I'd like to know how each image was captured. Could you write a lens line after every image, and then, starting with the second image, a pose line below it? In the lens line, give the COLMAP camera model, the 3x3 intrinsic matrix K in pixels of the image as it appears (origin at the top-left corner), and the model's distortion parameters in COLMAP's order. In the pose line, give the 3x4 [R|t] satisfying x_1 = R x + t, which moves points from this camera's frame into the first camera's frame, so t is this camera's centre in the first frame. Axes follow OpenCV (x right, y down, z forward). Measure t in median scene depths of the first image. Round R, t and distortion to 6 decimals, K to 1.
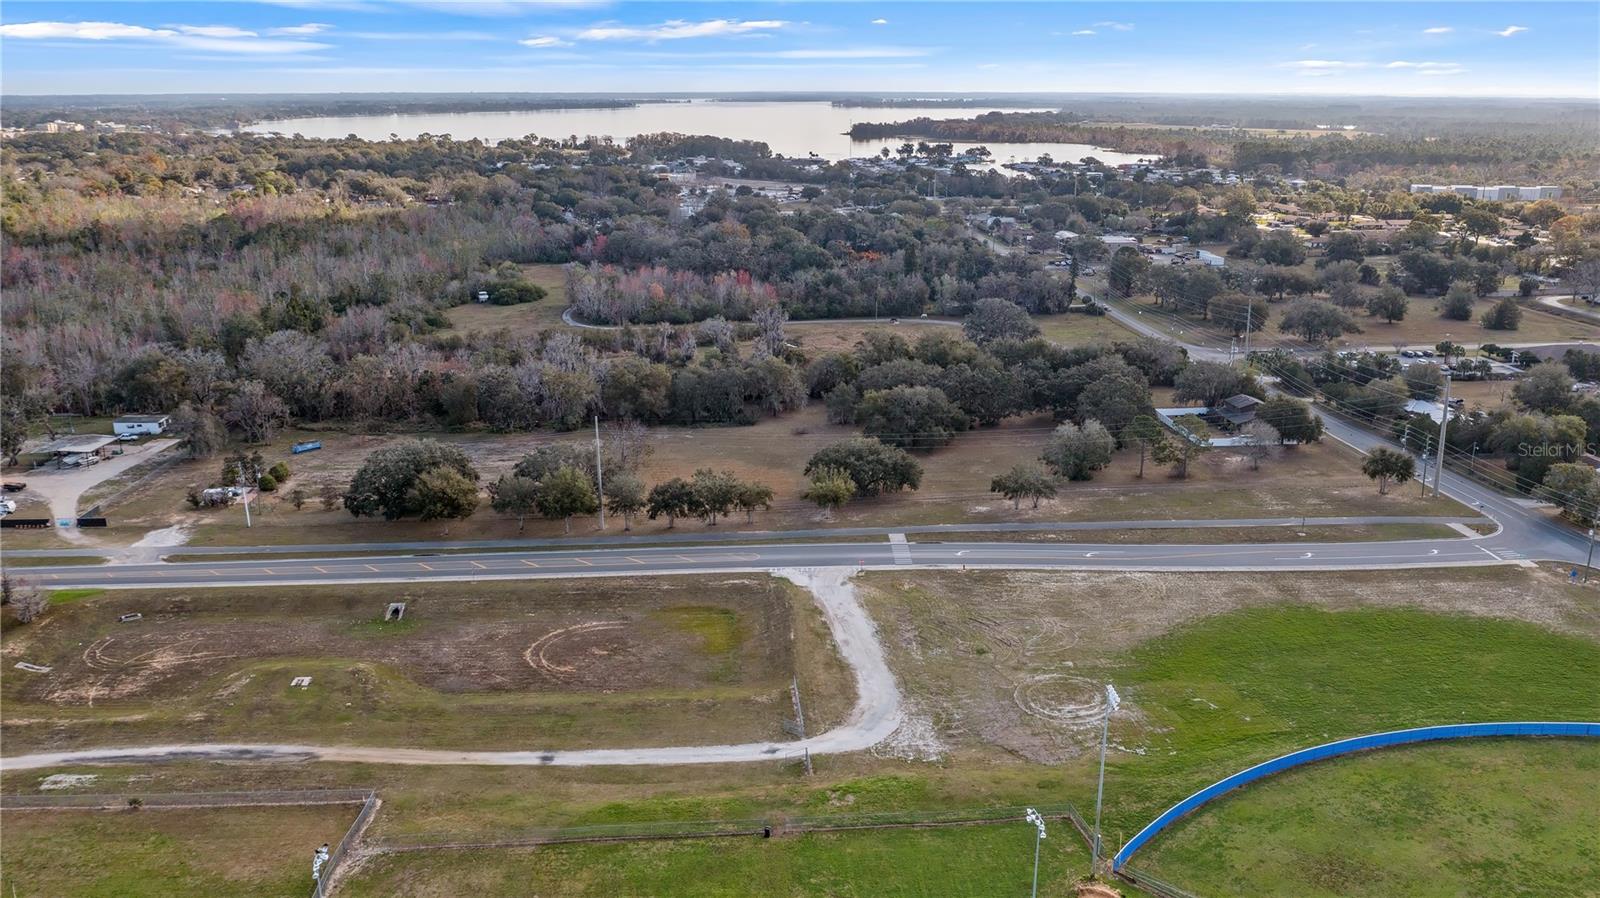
lens RADIAL K [[1235.2, 0, 826.8], [0, 1235.2, 446.2], [0, 0, 1]] dist [-0.017451, 0.001437]
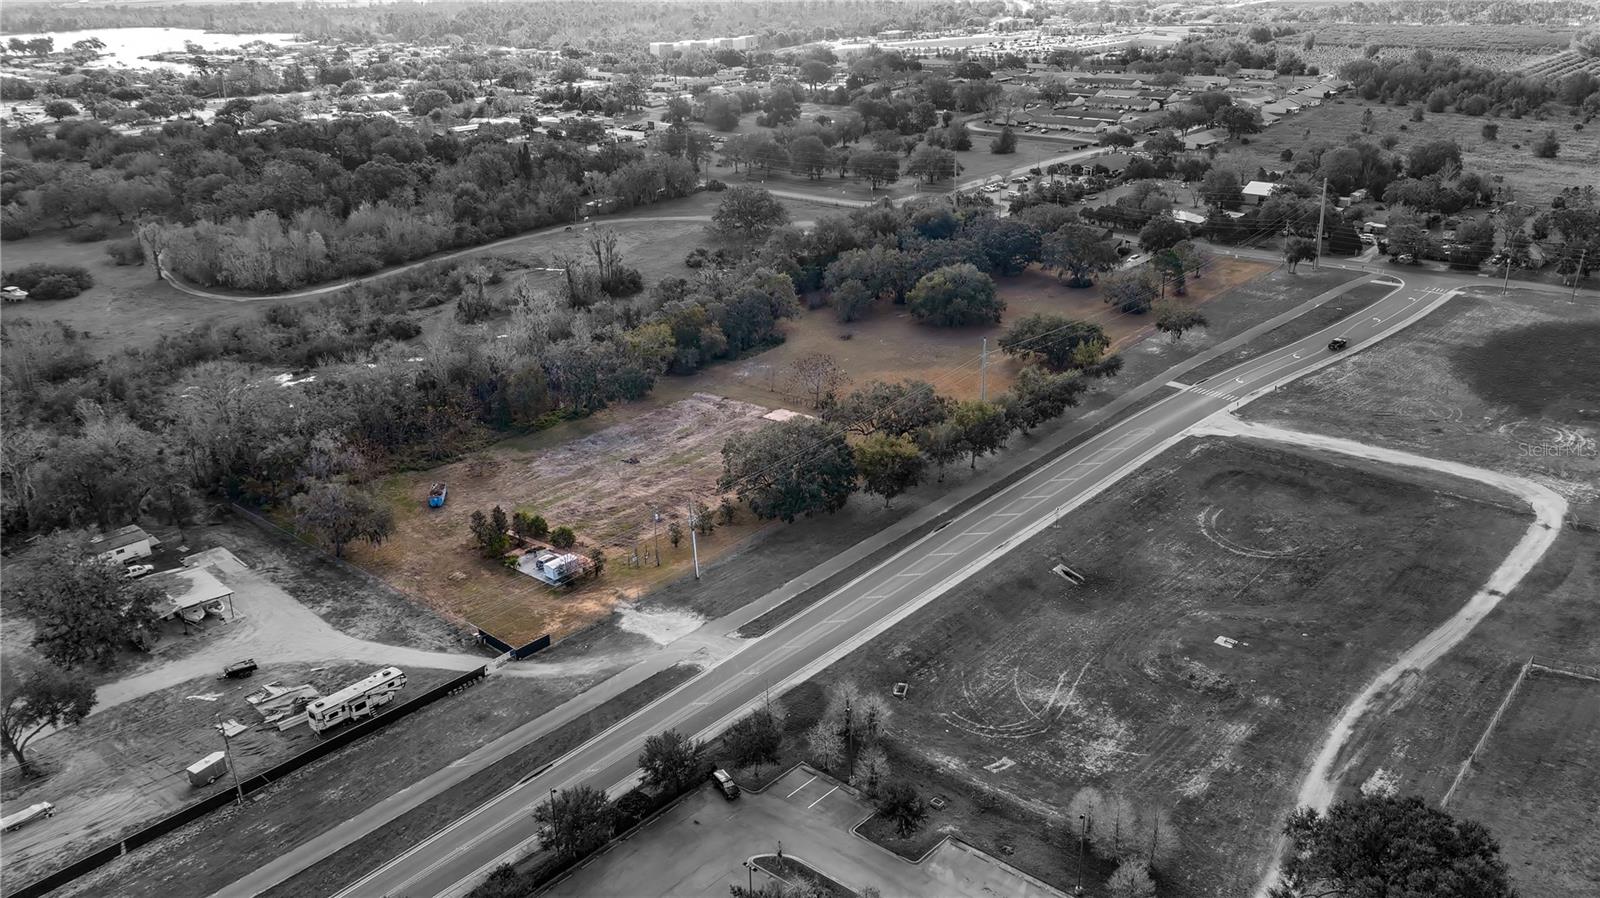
lens RADIAL K [[1235.2, 0, 826.8], [0, 1235.2, 446.2], [0, 0, 1]] dist [-0.017451, 0.001437]
pose [[0.725608, -0.276302, 0.630199, -0.659697], [0.212216, 0.961056, 0.177017, -0.102125], [-0.654567, 0.005293, 0.755986, 0.264863]]
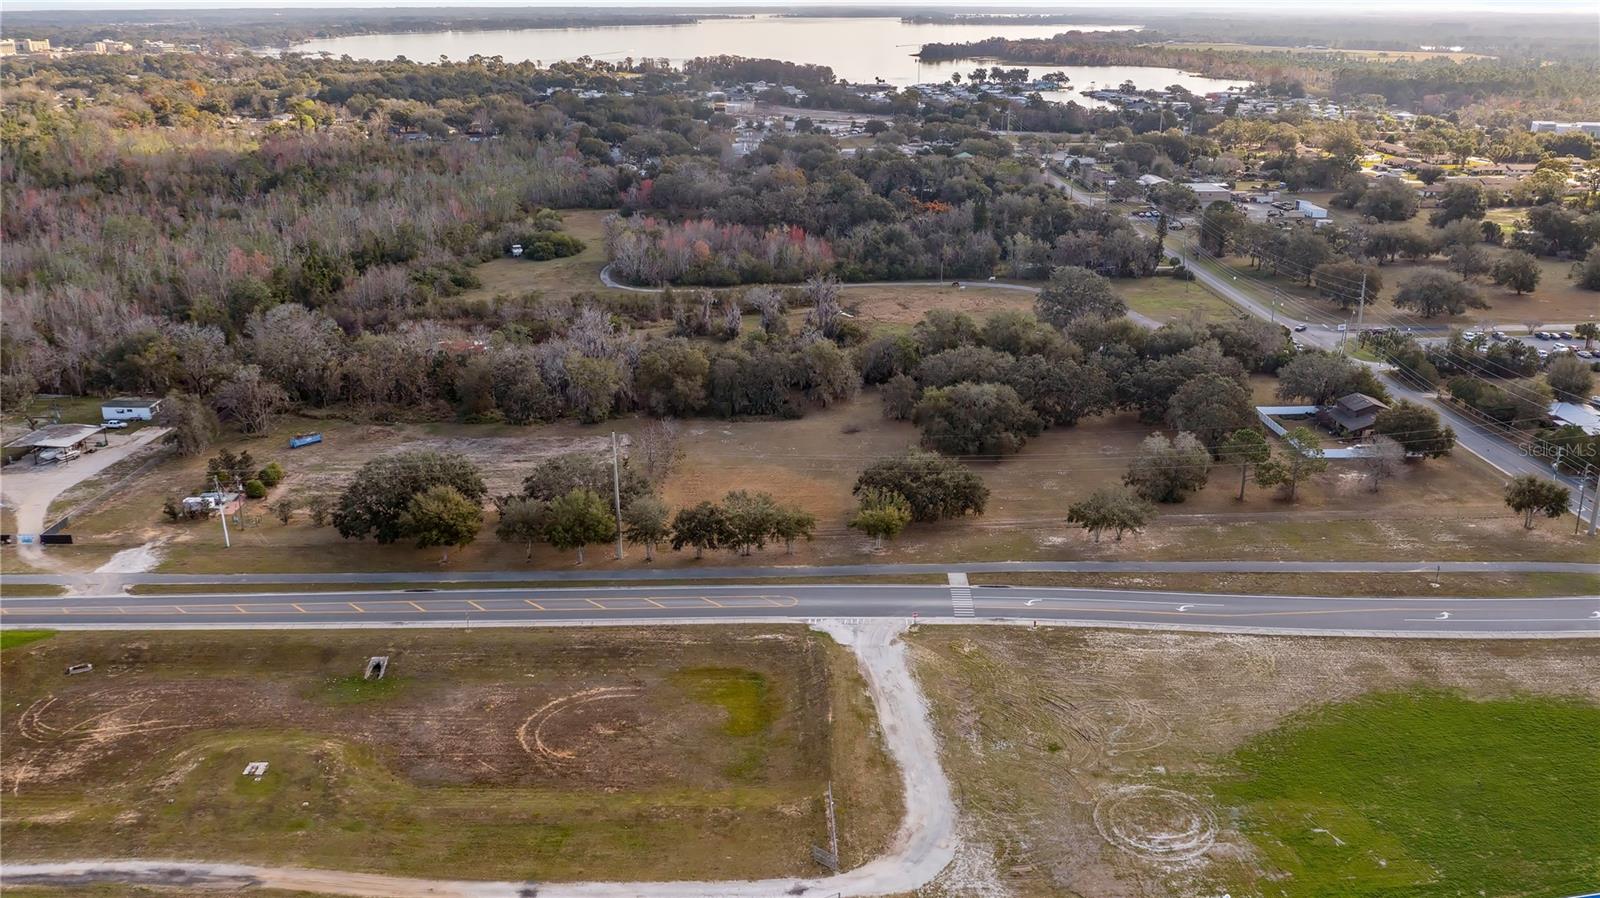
lens RADIAL K [[1269.1, 0, 824.4], [0, 1269.1, 448.6], [0, 0, 1]] dist [-0.014527, -0.006752]
pose [[0.998559, 0.018665, -0.050309, 0.005106], [-0.015833, 0.998298, 0.056125, -0.047907], [0.051271, -0.055247, 0.997155, 0.084159]]
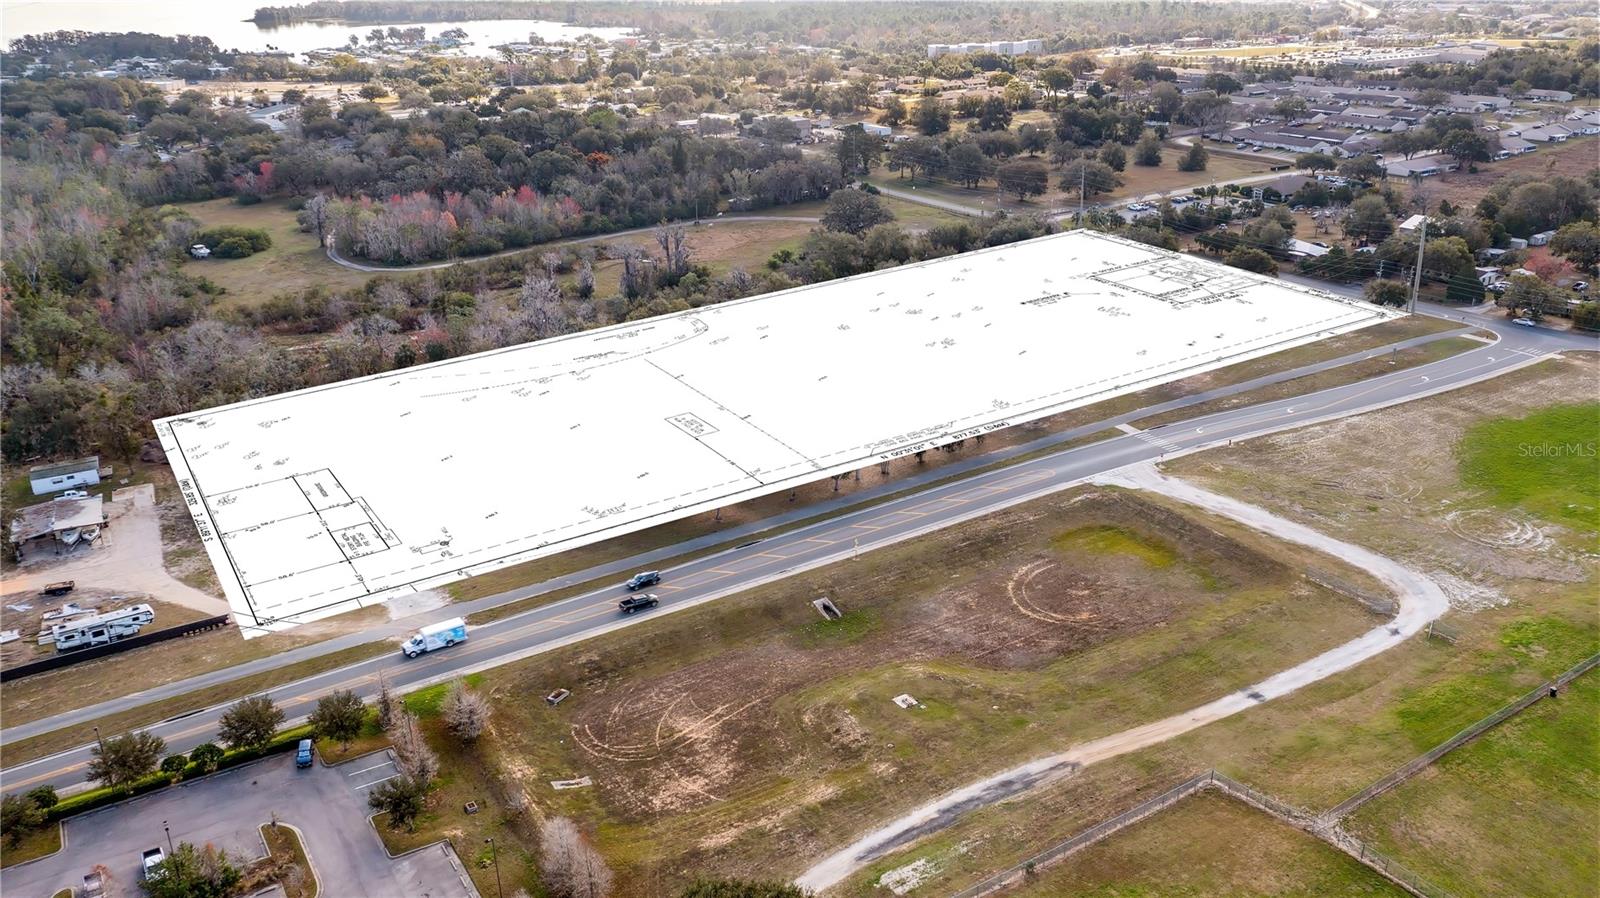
lens RADIAL K [[1235.2, 0, 826.8], [0, 1235.2, 446.2], [0, 0, 1]] dist [-0.017451, 0.001437]
pose [[0.887877, -0.190316, 0.418872, -0.445395], [0.149289, 0.980346, 0.128976, -0.061173], [-0.435186, -0.051982, 0.898839, 0.128897]]
